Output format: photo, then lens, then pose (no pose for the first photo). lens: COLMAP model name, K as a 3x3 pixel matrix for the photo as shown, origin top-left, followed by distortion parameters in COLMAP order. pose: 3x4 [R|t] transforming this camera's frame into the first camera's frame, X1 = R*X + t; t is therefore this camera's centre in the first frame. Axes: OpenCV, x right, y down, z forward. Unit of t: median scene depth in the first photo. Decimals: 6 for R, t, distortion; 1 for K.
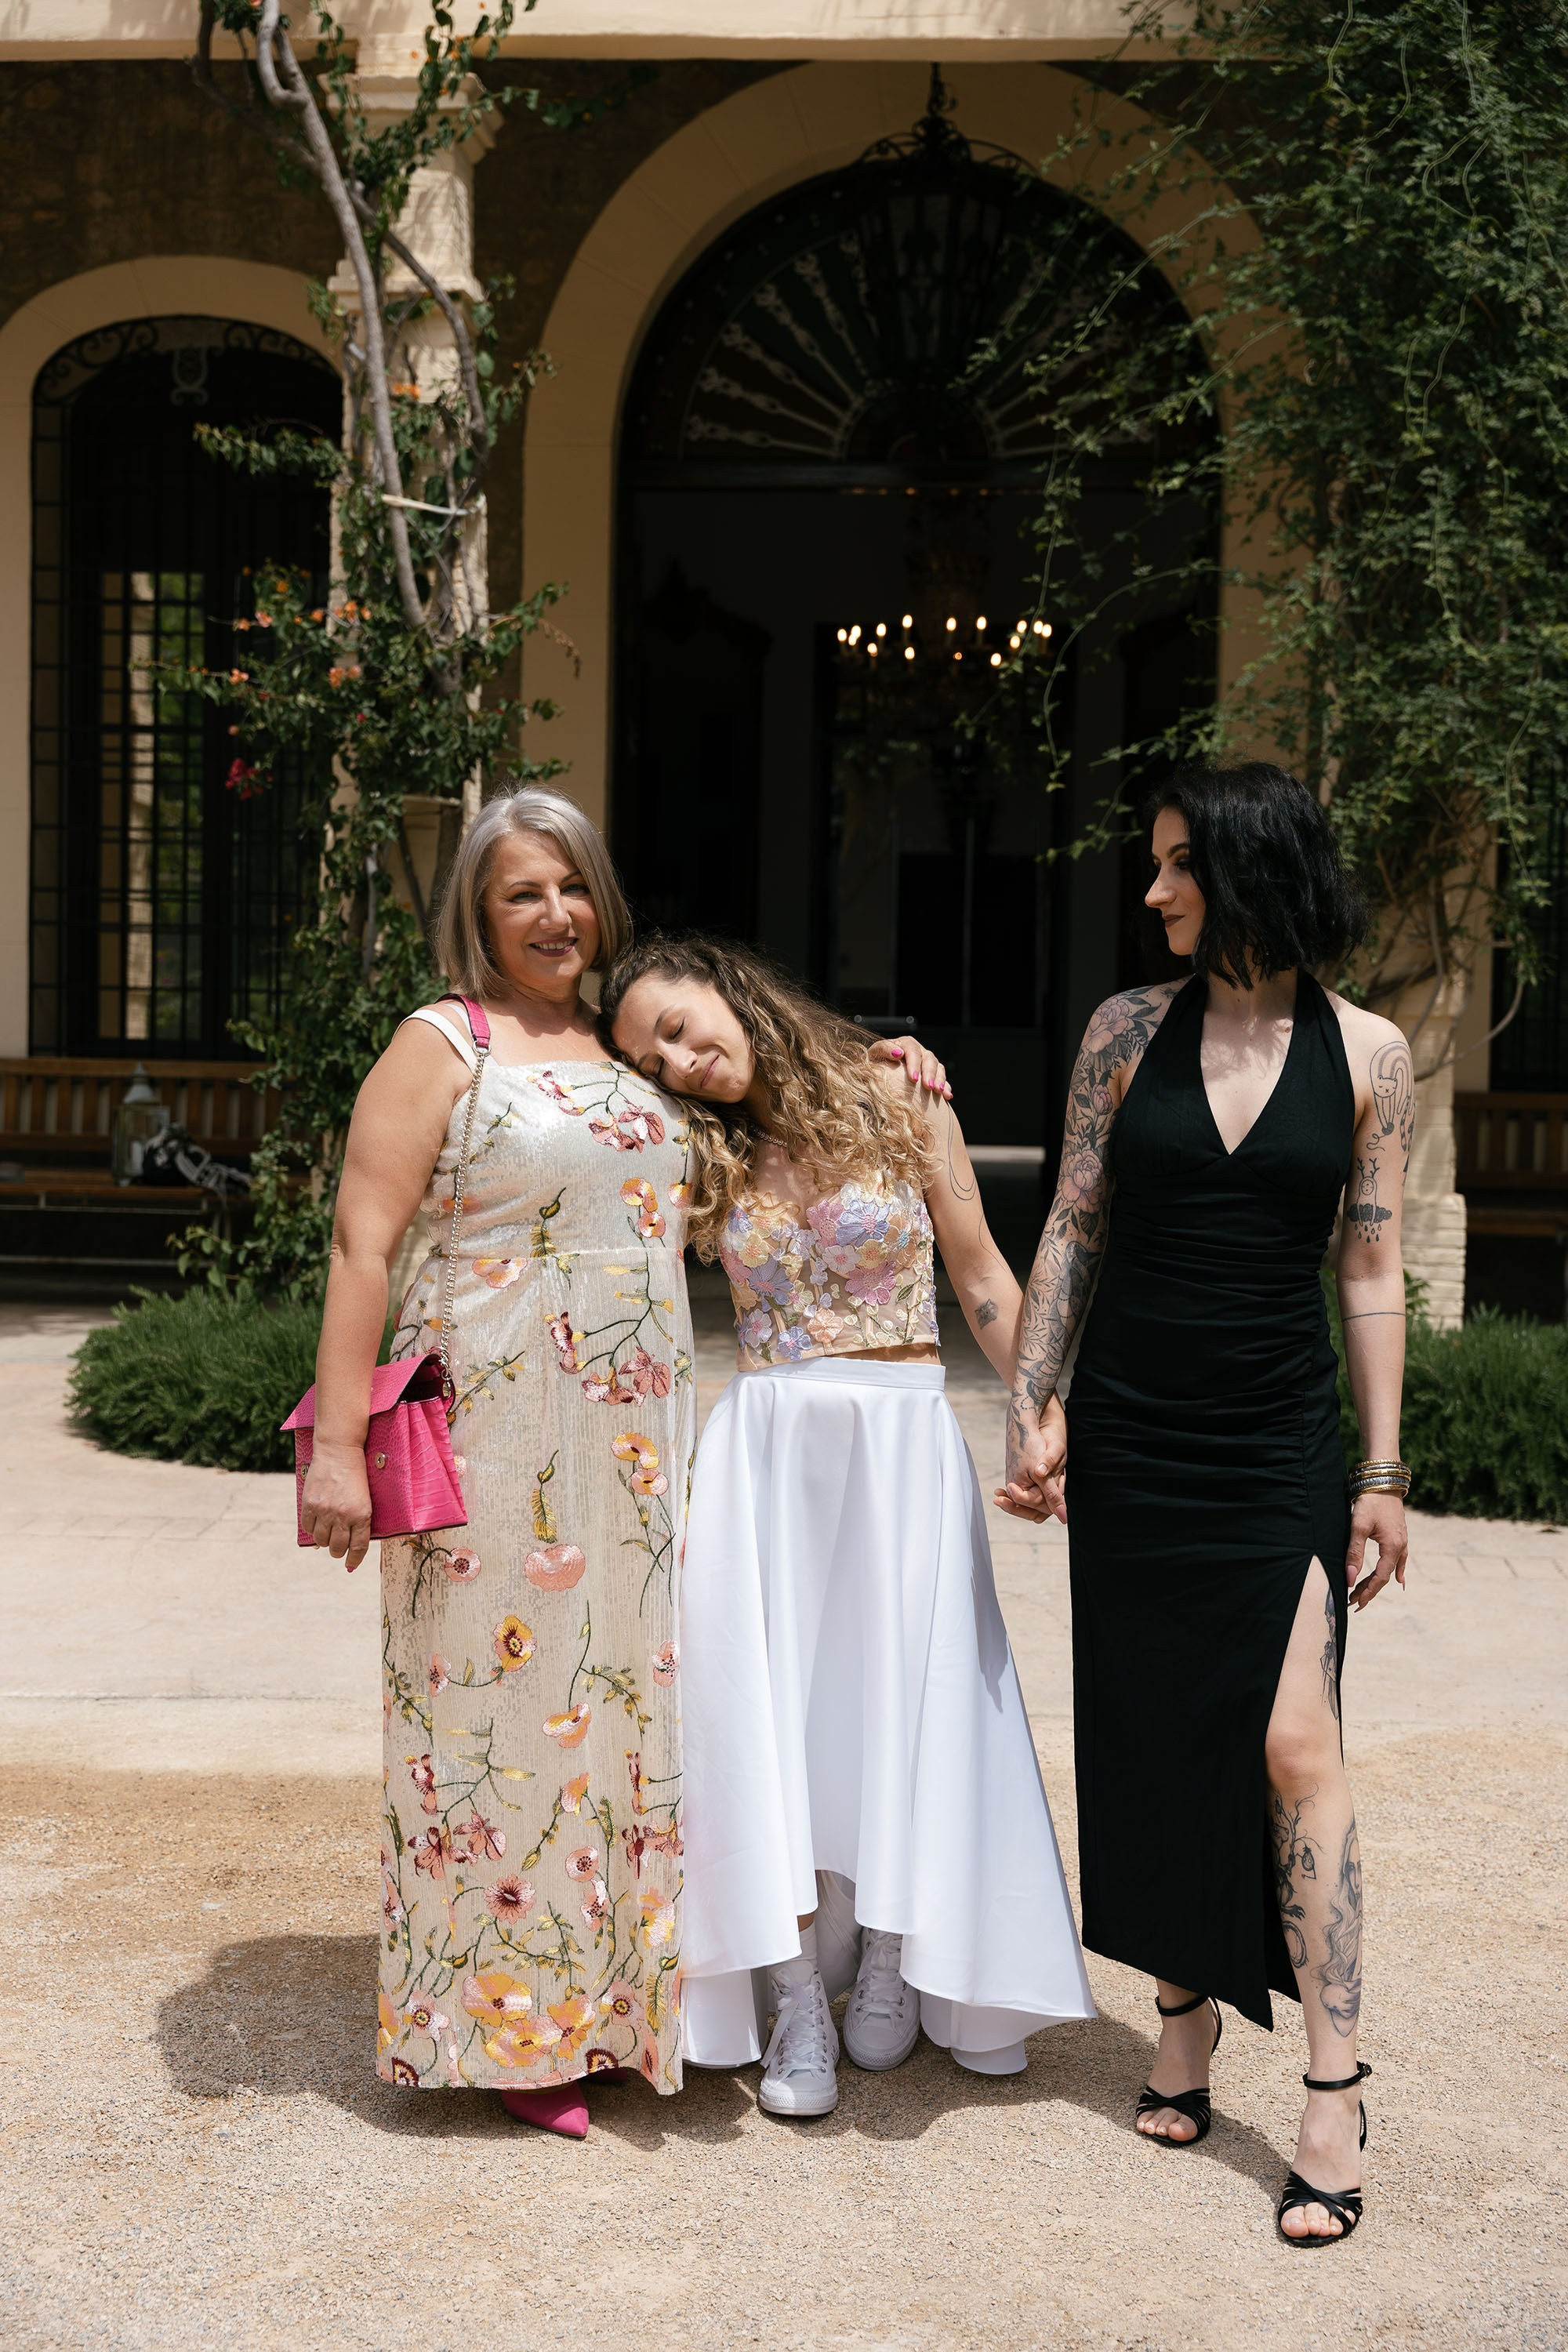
lens RADIAL K [[2863.7, 0, 775.7], [0, 2863.7, 1172.3], [0, 0, 1]] dist [0.019219, 0.000000]
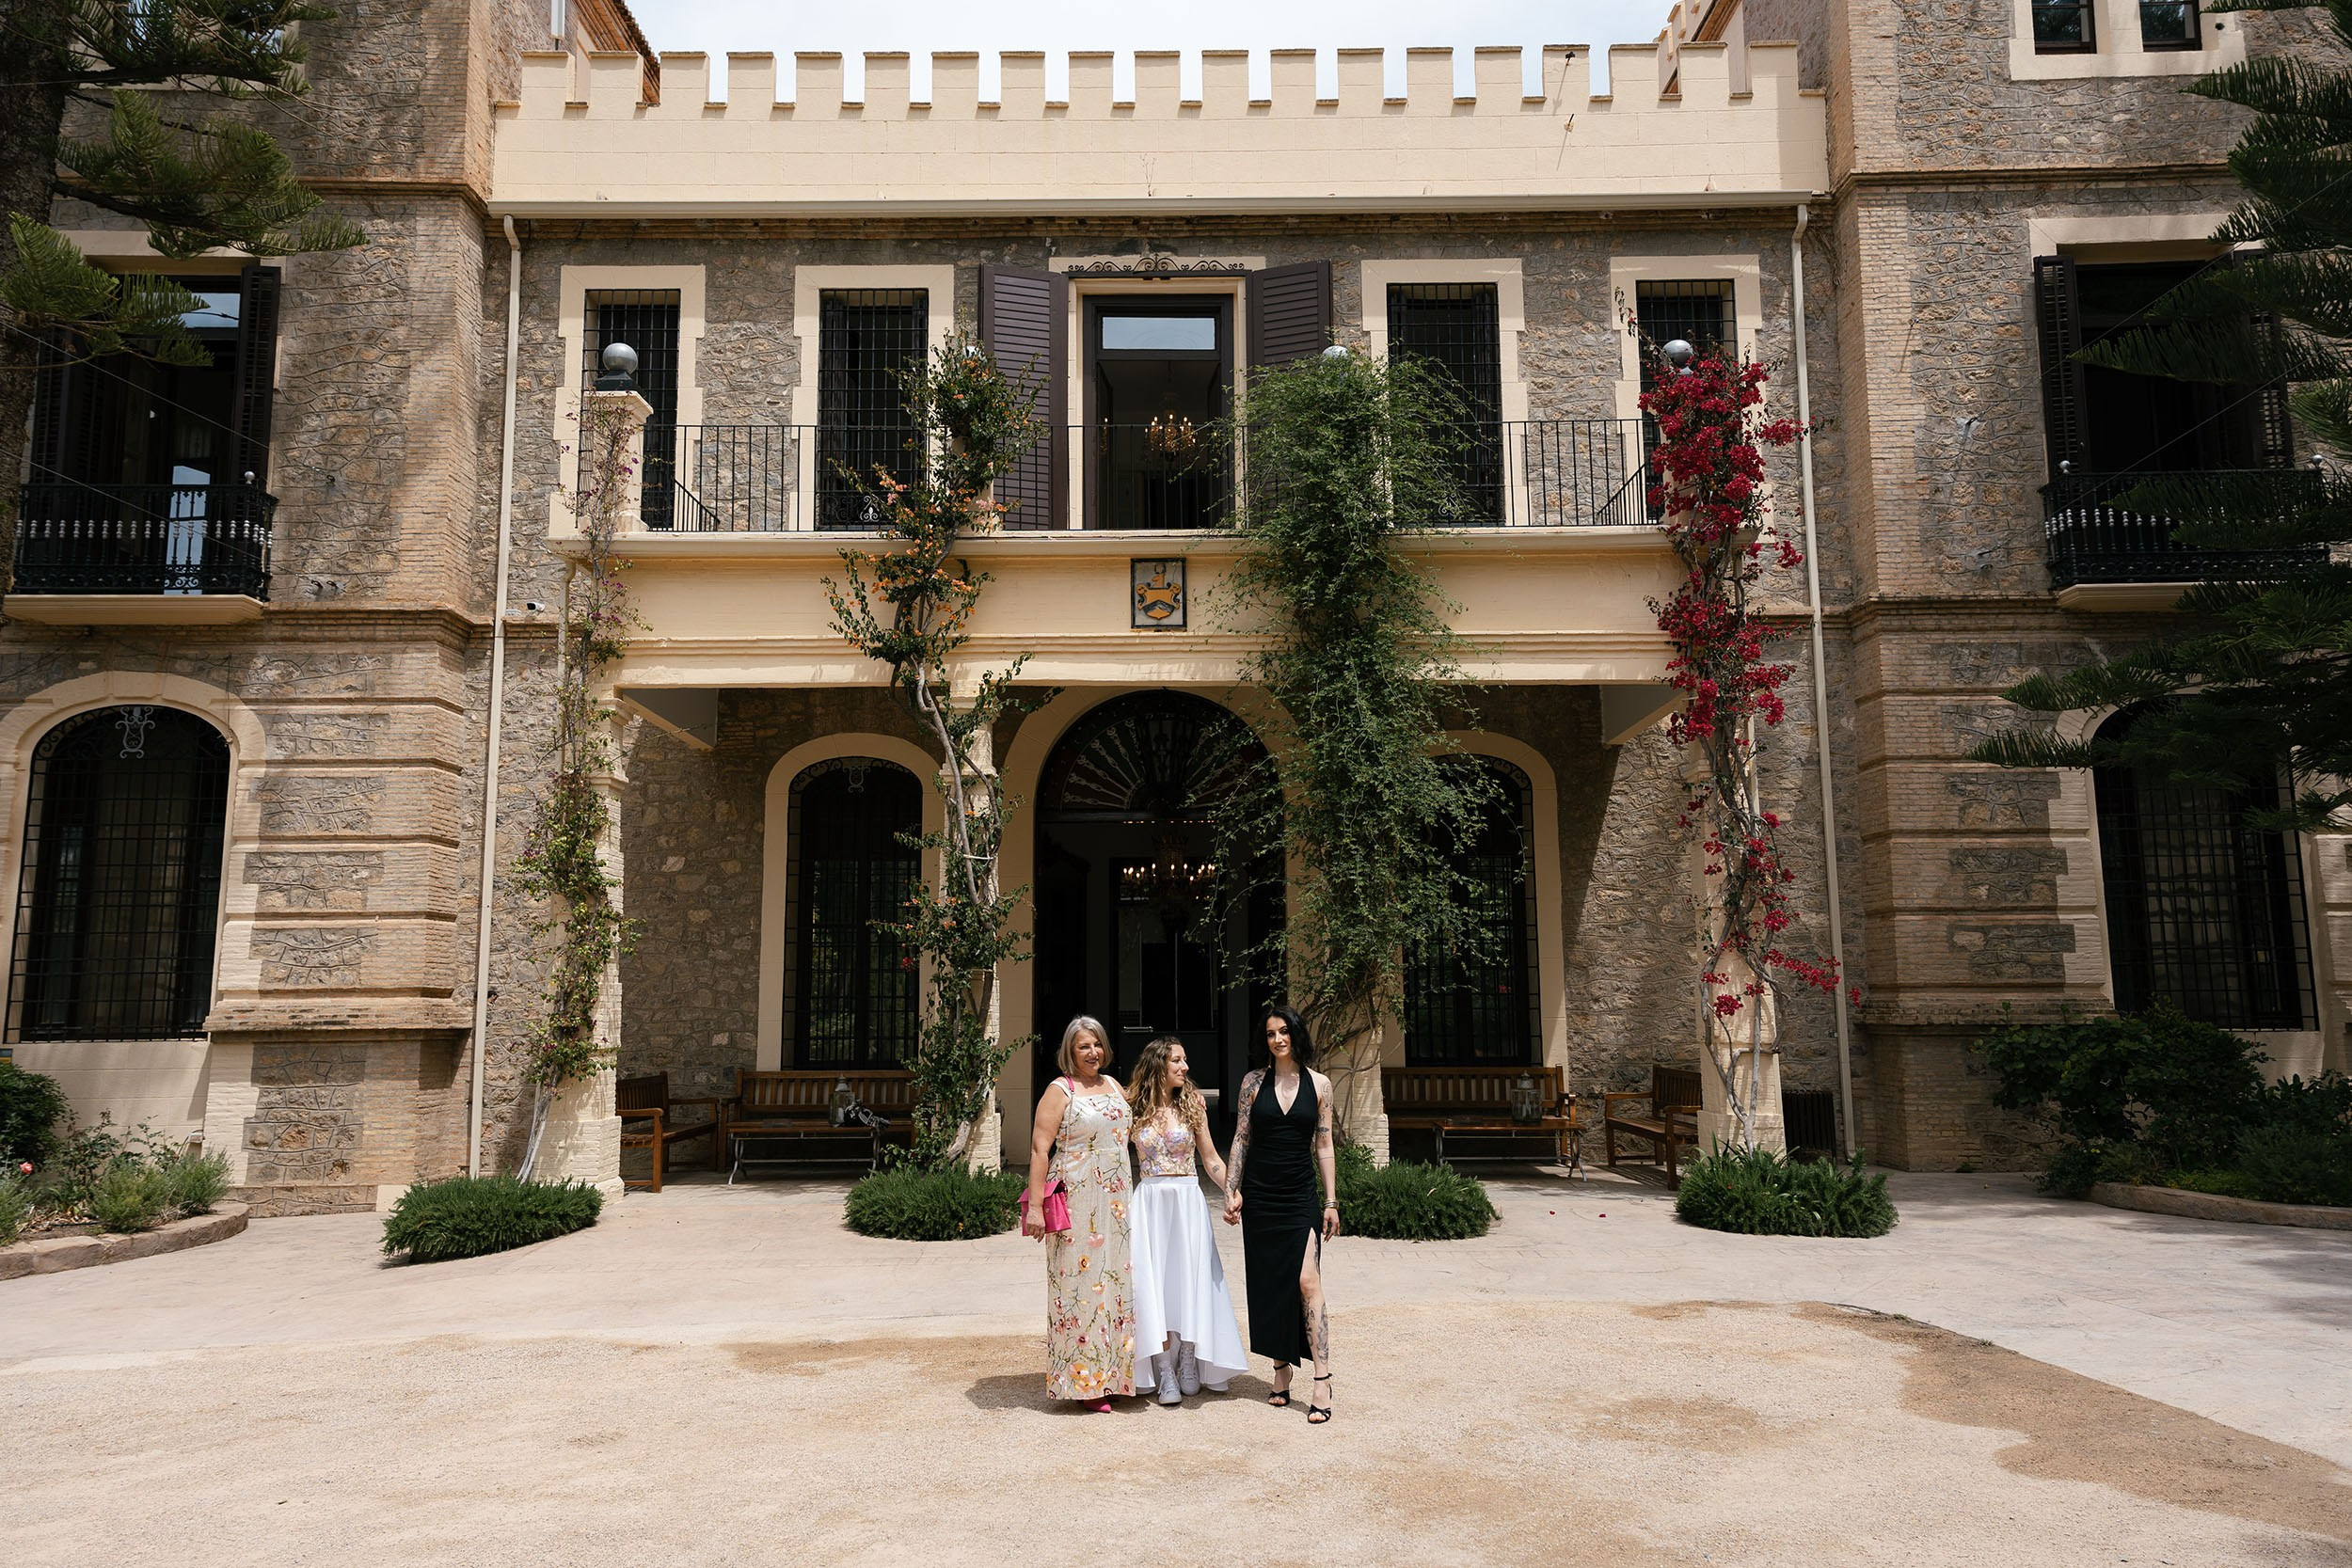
lens RADIAL K [[1623.5, 0, 1189.7], [0, 1623.5, 781.3], [0, 0, 1]] dist [0.011501, 0.002127]
pose [[0.996270, -0.015249, 0.084928, -0.058989], [0.031105, 0.981551, -0.188655, -0.016921], [-0.080484, 0.190593, 0.978364, -0.500598]]
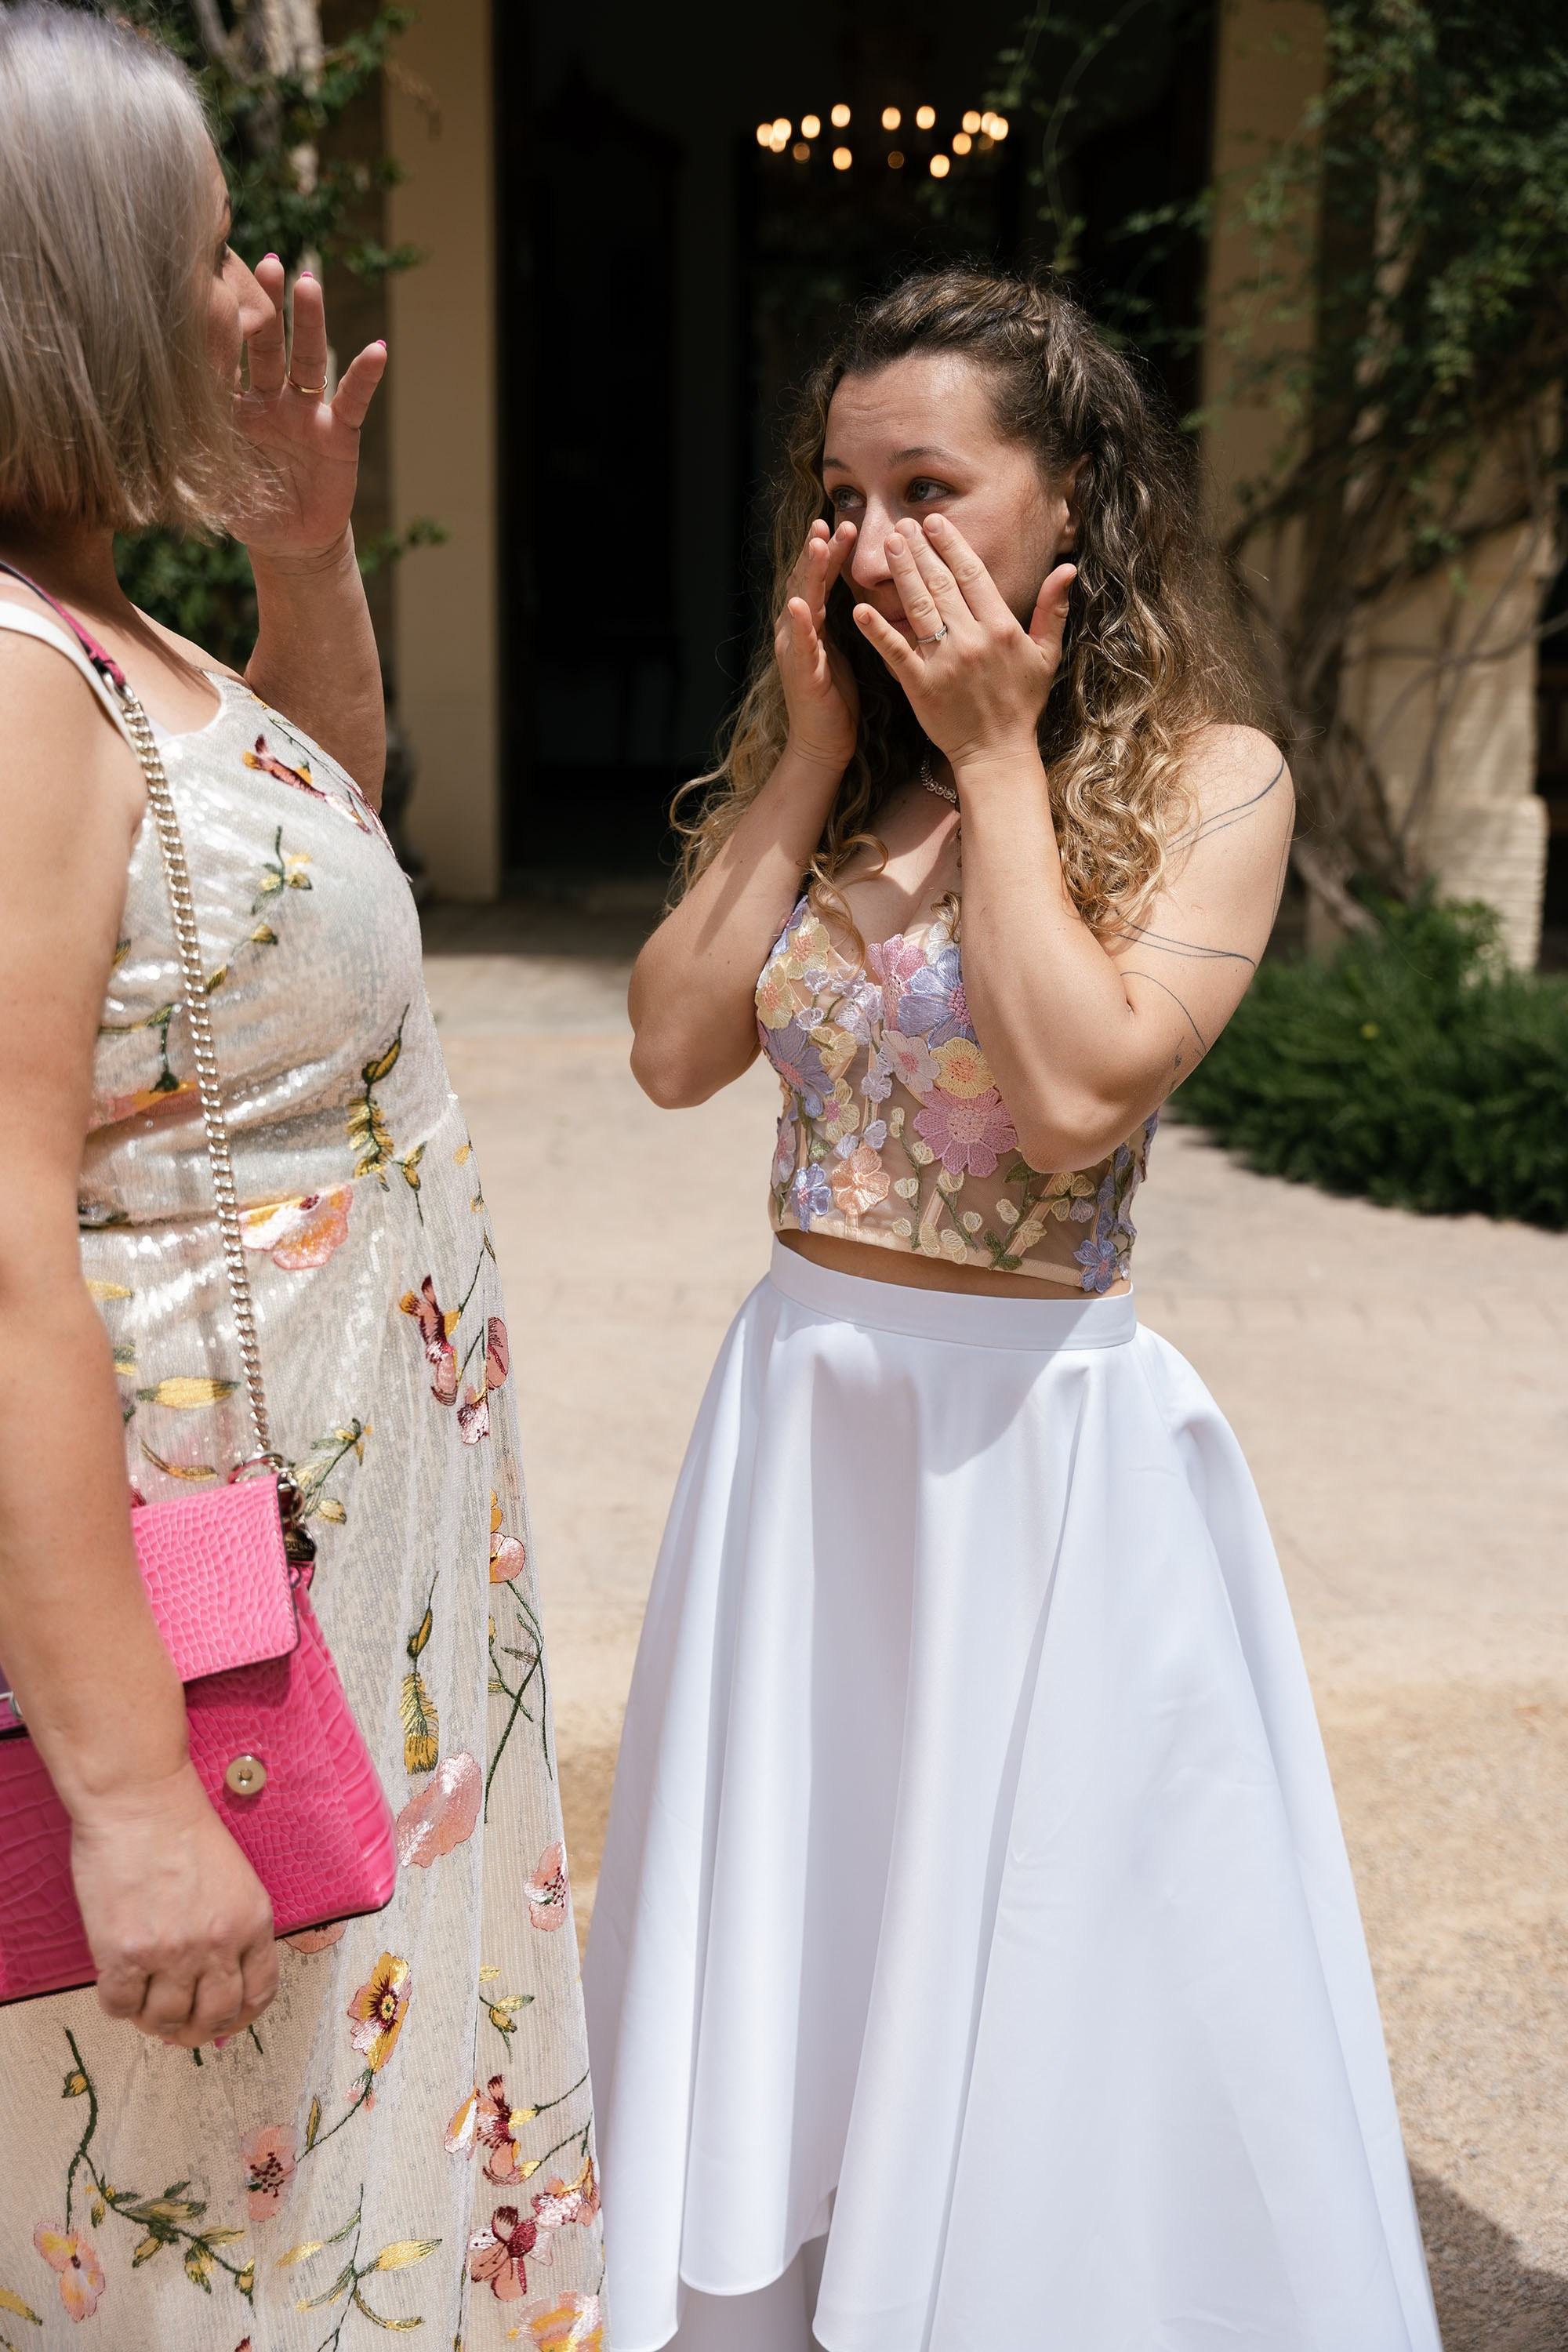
lens RADIAL K [[2529.8, 0, 785.0], [0, 2529.8, 1191.6], [0, 0, 1]] dist [-0.016406, 0.000000]
pose [[0.999446, -0.015037, 0.029686, 0.001352], [0.009334, 0.982949, 0.183643, -0.017611], [-0.031941, -0.183264, 0.982545, 0.299301]]
